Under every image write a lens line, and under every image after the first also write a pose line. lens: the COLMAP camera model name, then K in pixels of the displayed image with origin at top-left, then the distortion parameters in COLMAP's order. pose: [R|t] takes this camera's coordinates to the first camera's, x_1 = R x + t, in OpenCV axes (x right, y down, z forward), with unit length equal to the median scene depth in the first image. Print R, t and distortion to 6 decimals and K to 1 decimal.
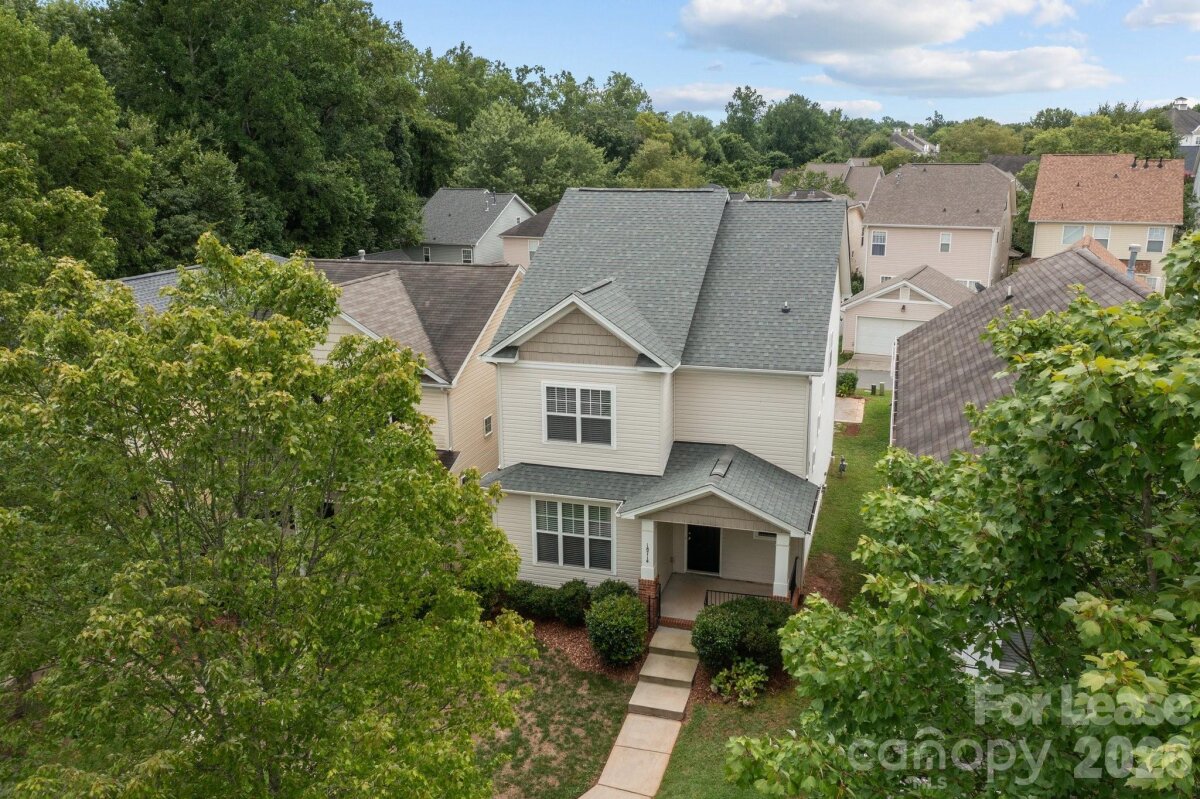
lens RADIAL K [[963.8, 0, 600.0], [0, 963.8, 399.5], [0, 0, 1]] dist [-0.006642, 0.006699]
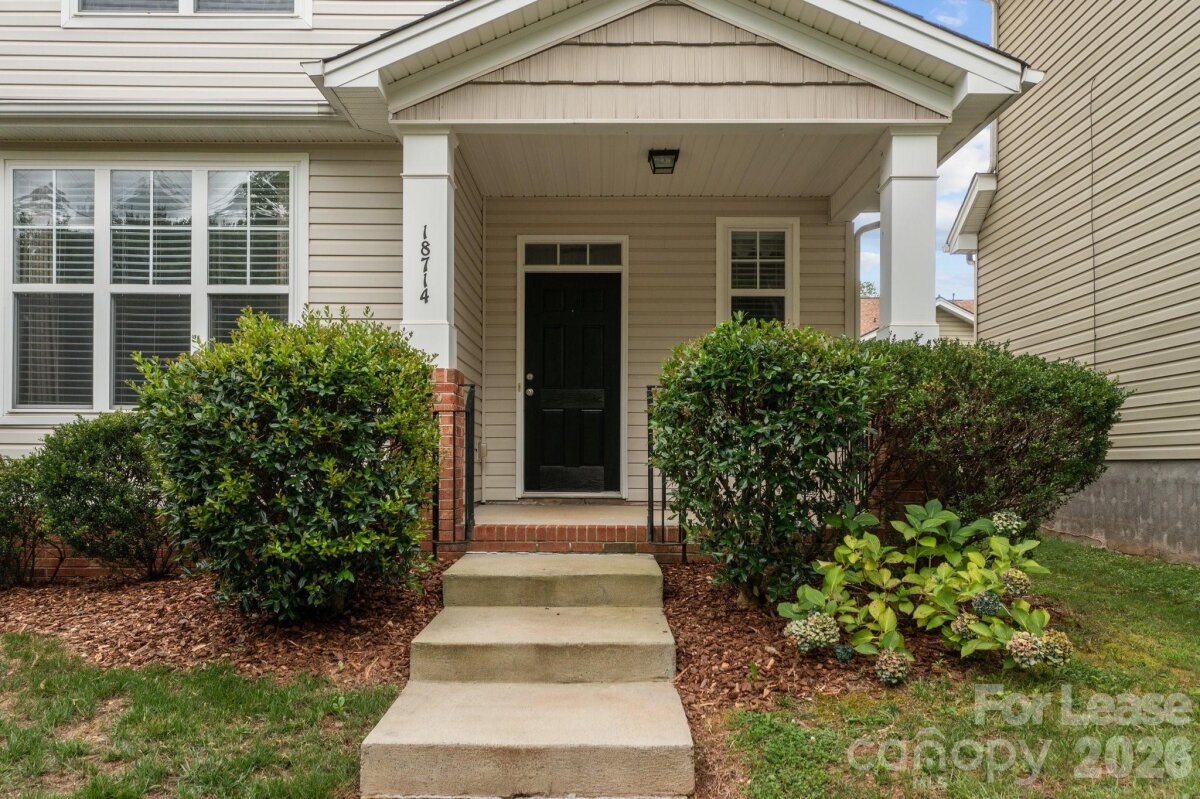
lens RADIAL K [[983.5, 0, 589.7], [0, 983.5, 463.9], [0, 0, 1]] dist [0.006621, 0.008284]
pose [[0.960578, 0.016370, 0.277529, 0.017076], [0.058575, 0.963939, -0.259598, 0.273673], [-0.271770, 0.265620, 0.924979, 0.708690]]
